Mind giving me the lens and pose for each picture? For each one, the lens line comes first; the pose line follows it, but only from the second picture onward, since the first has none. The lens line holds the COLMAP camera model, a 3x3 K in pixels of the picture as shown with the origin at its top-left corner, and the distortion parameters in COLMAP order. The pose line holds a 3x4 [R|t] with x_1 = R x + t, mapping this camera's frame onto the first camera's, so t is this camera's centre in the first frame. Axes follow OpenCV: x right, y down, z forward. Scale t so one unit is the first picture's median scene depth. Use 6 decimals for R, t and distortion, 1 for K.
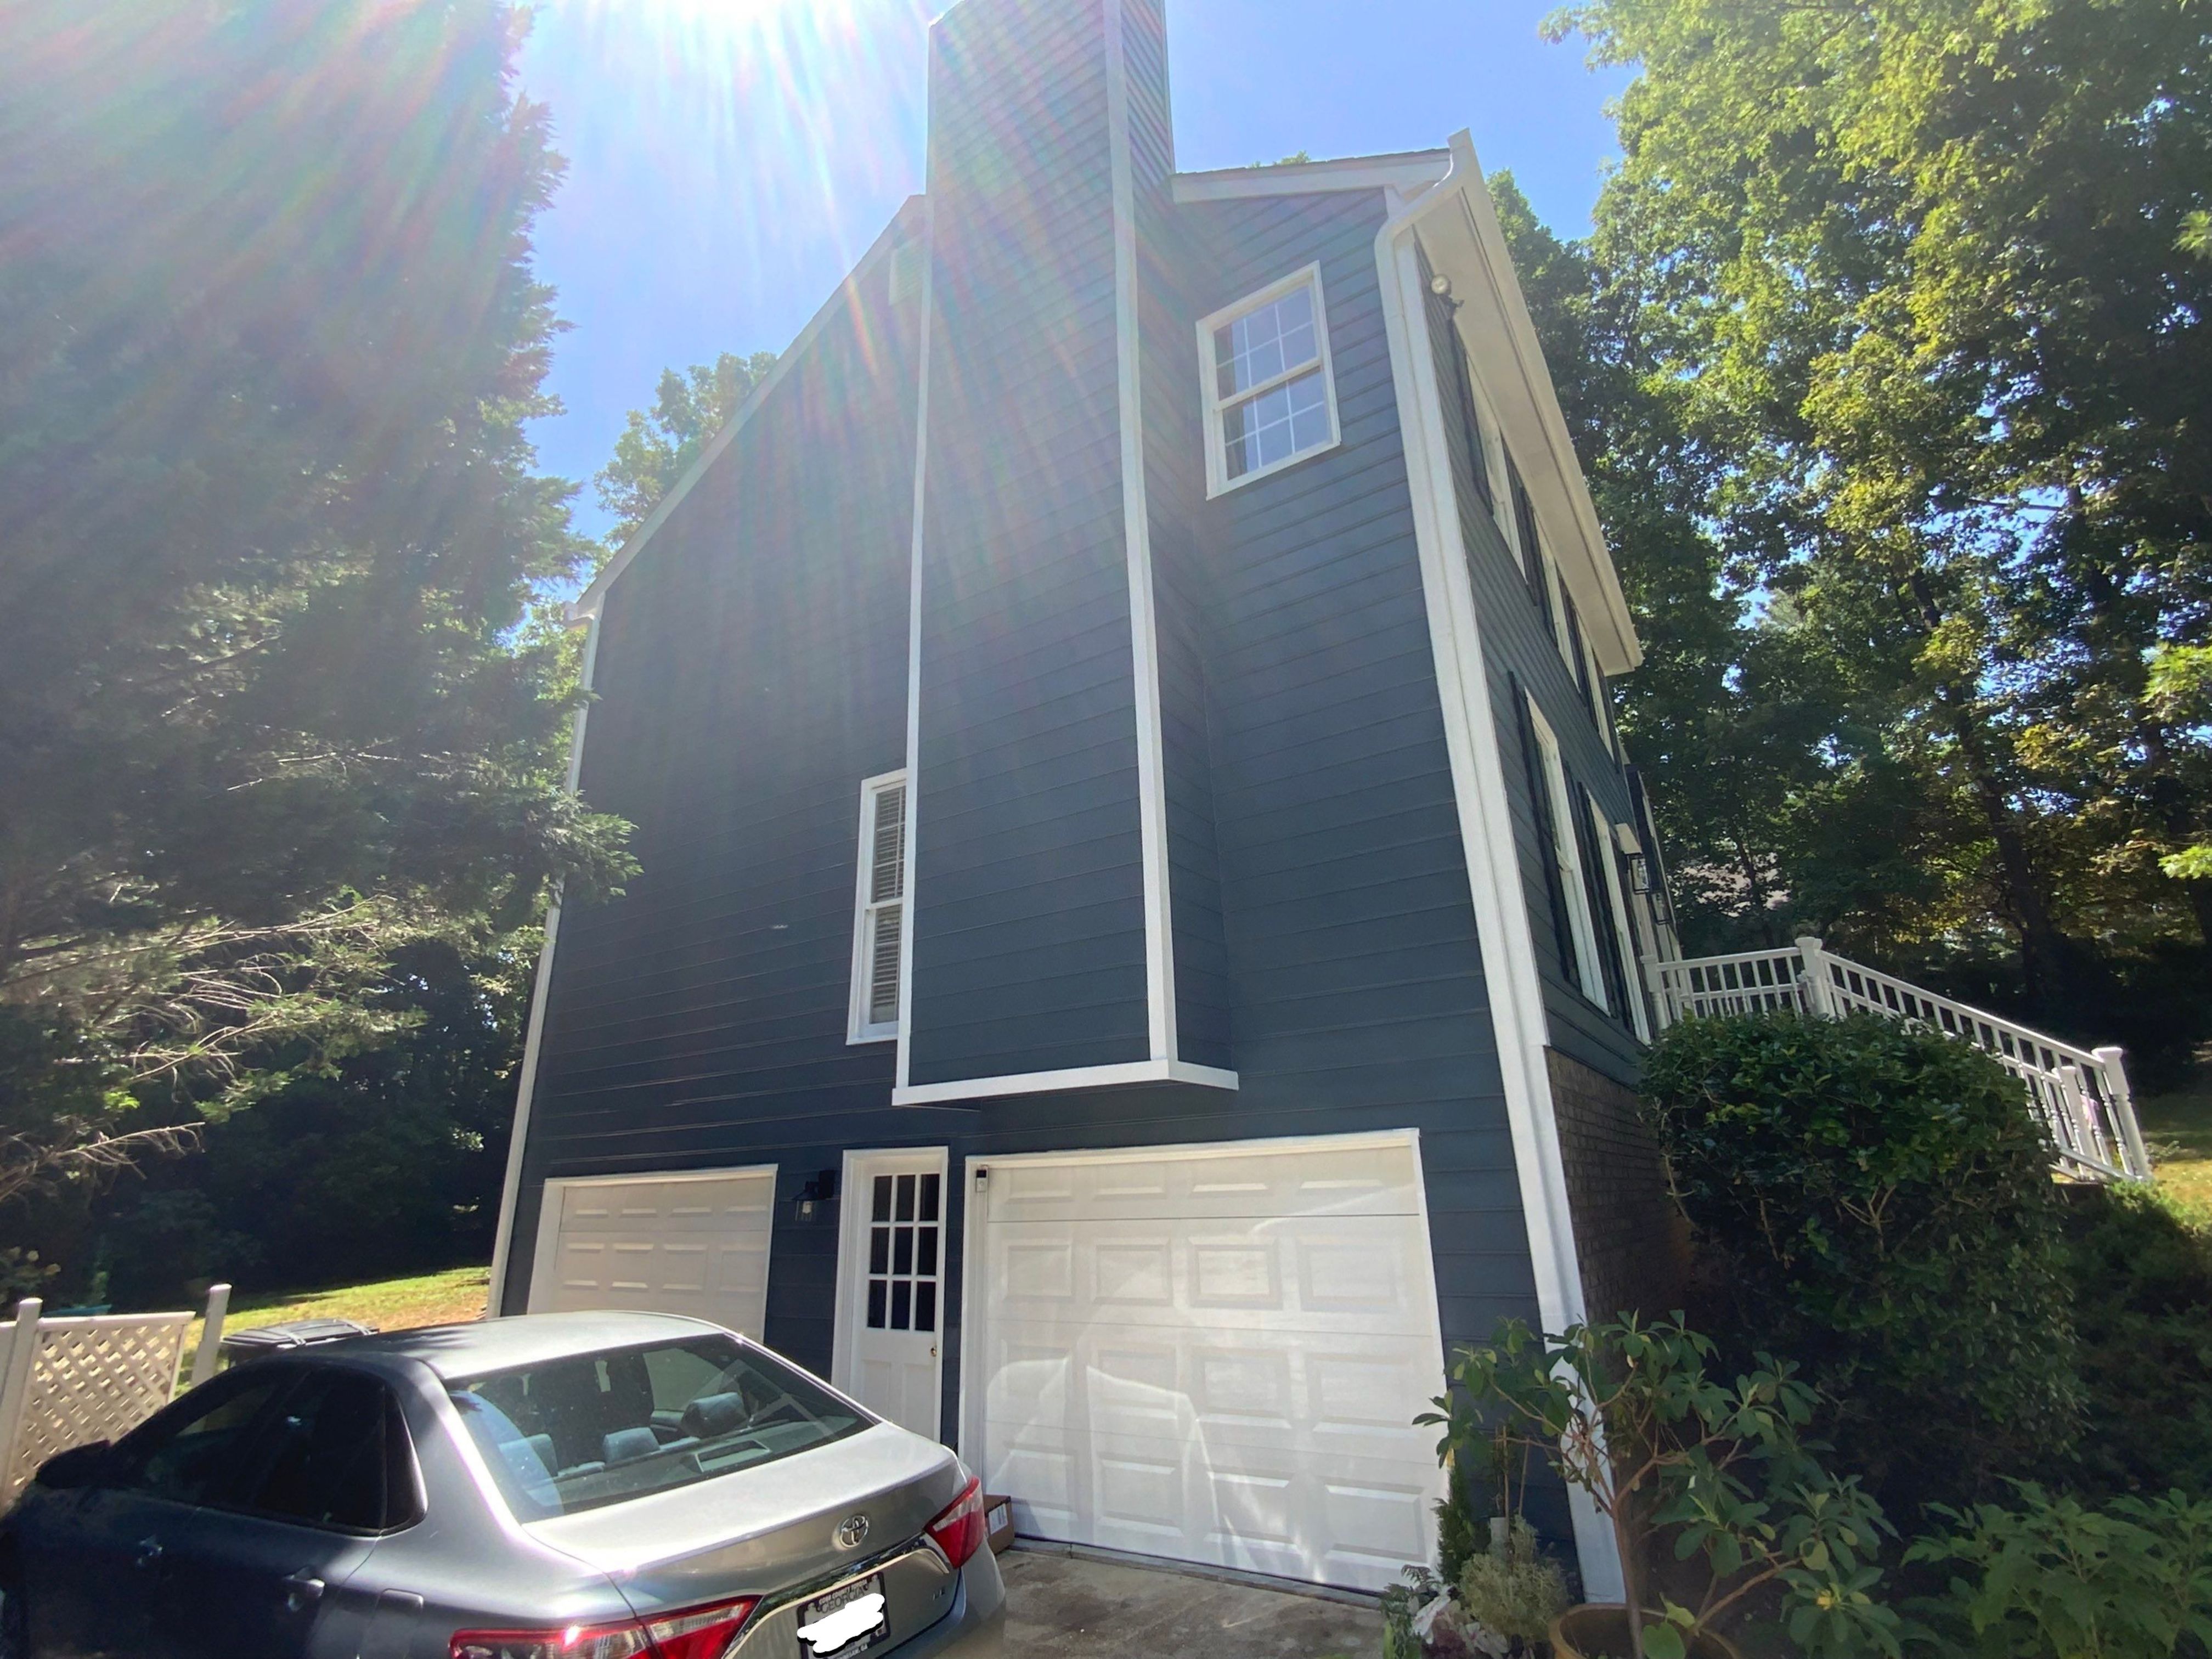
lens RADIAL K [[1047.3, 0, 1106.0], [0, 1047.3, 829.5], [0, 0, 1]] dist [-0.001416, -0.000081]
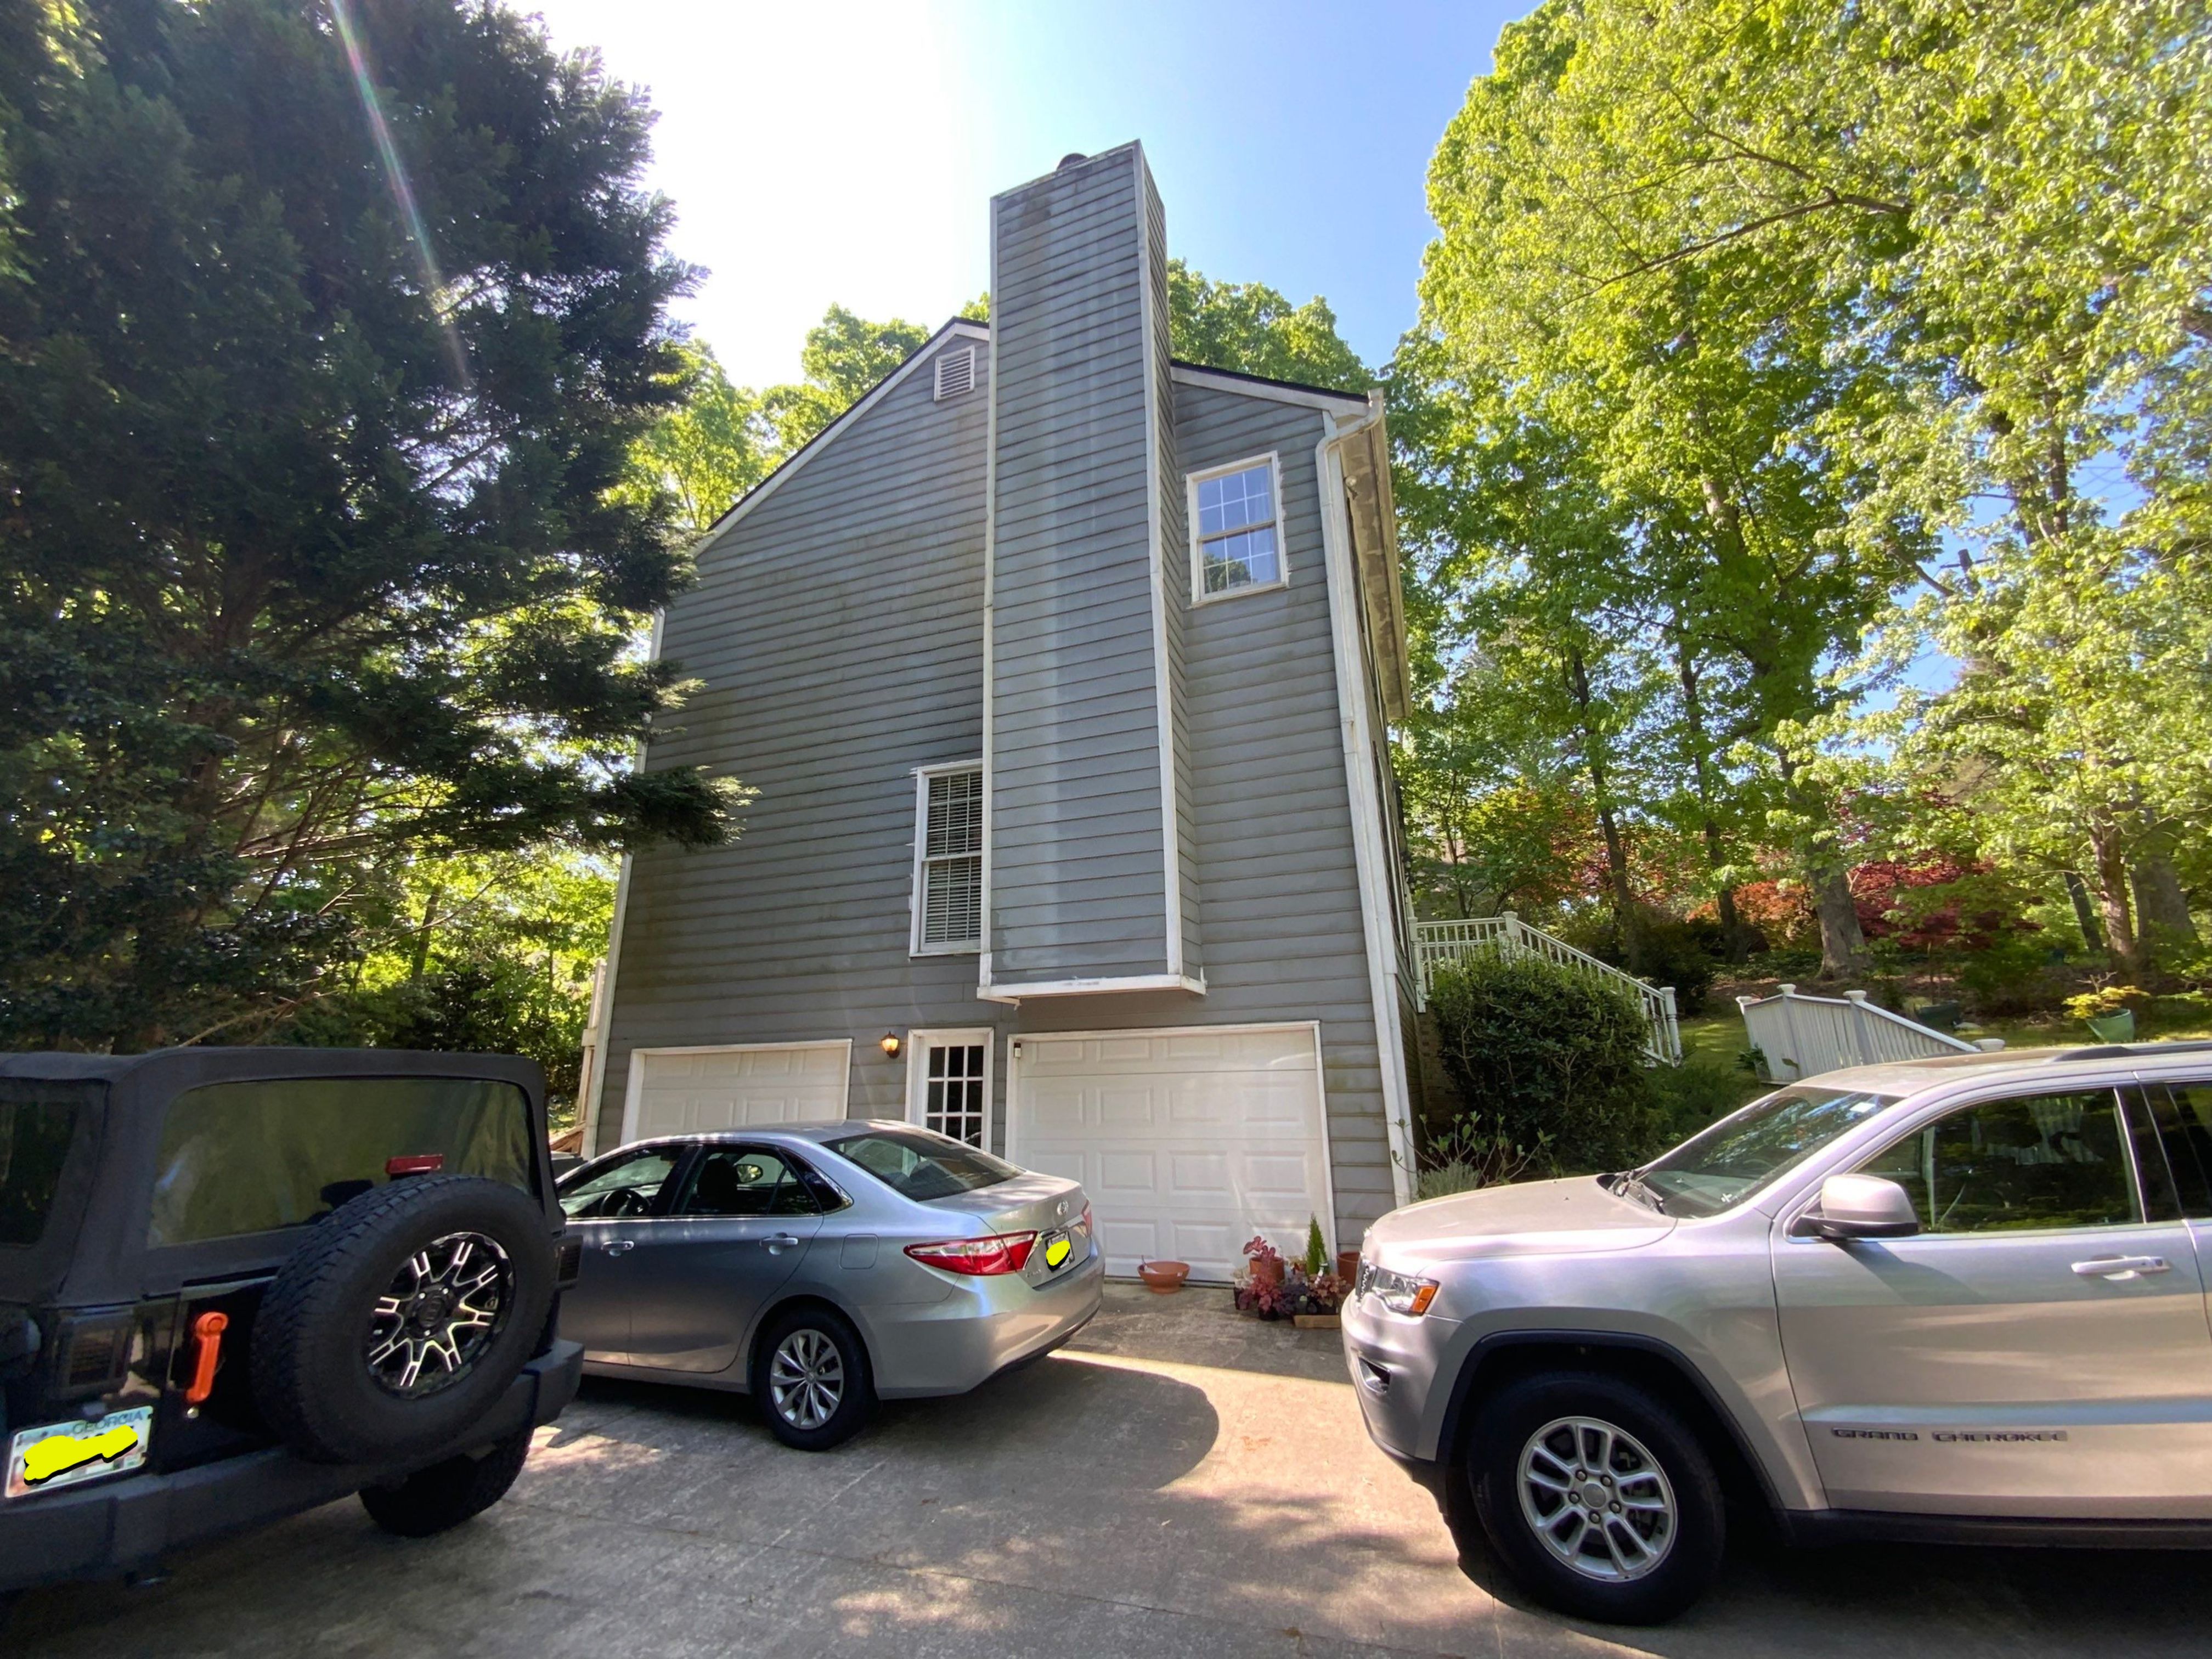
lens RADIAL K [[880.6, 0, 1106.0], [0, 880.6, 829.5], [0, 0, 1]] dist [0.000559, 0.000267]
pose [[0.977809, 0.067435, 0.198350, -0.256531], [-0.077821, 0.995950, 0.045033, -0.041913], [-0.194510, -0.059469, 0.979096, -0.226284]]
